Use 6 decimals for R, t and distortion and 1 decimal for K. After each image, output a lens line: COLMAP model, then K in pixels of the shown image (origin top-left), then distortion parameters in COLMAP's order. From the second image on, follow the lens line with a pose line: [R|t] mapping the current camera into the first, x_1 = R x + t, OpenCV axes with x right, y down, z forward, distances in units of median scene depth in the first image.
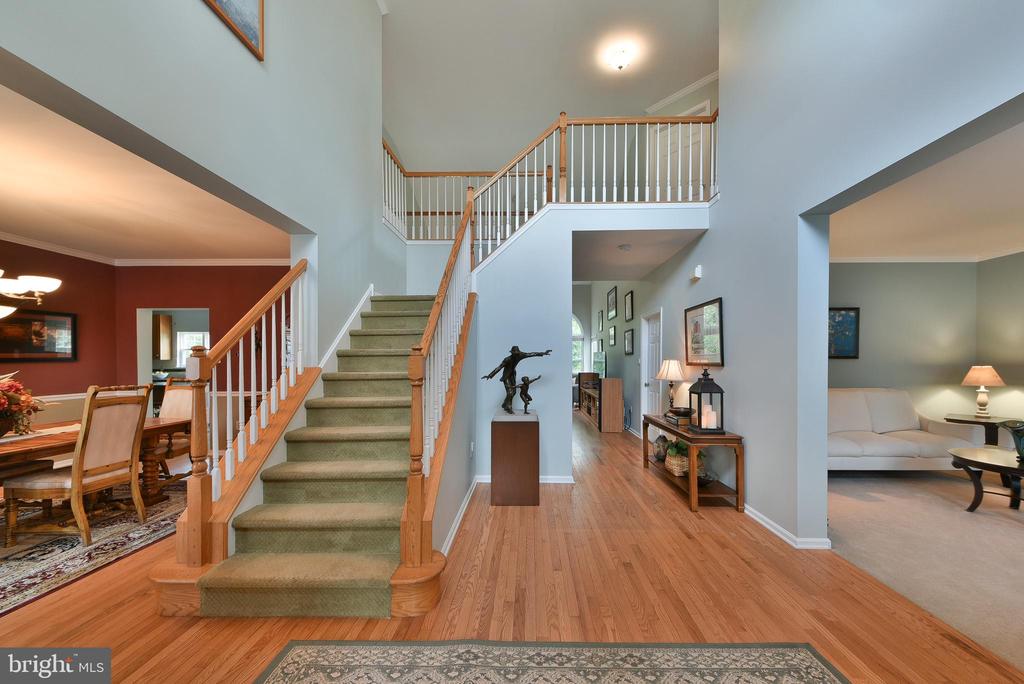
lens RADIAL K [[381.4, 0, 524.9], [0, 381.4, 358.6], [0, 0, 1]] dist [0.010921, -0.000266]
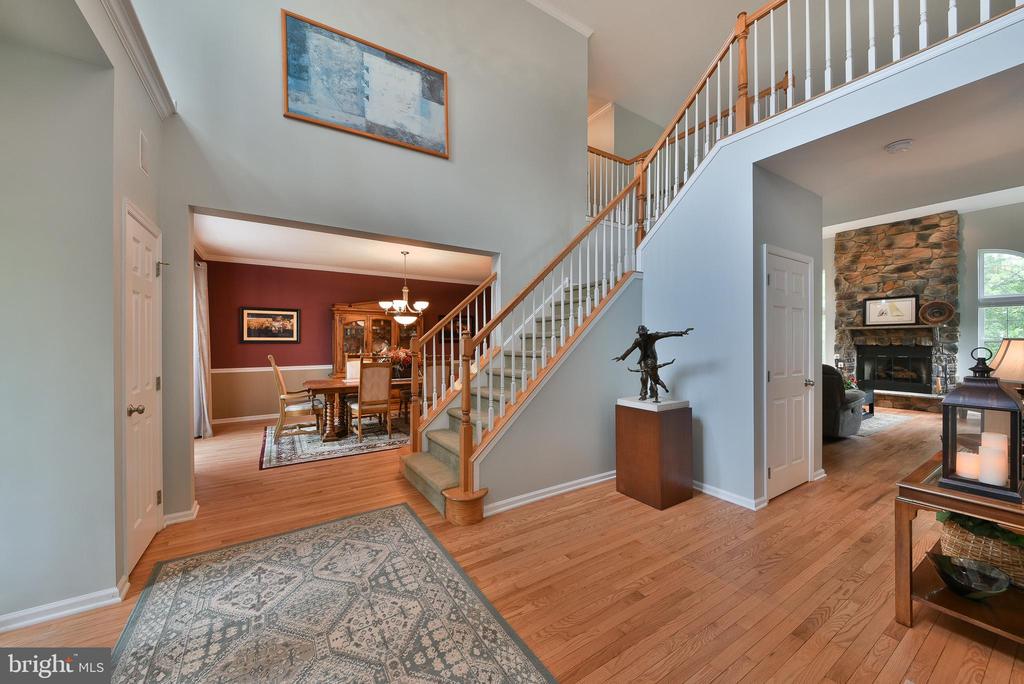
lens RADIAL K [[381.4, 0, 516.5], [0, 381.4, 342.8], [0, 0, 1]] dist [0.010921, -0.000266]
pose [[0.550265, 0.001681, -0.834988, 0.653563], [-0.002479, 0.999997, 0.000380, 0.010275], [0.834986, 0.001861, 0.550268, 0.283782]]
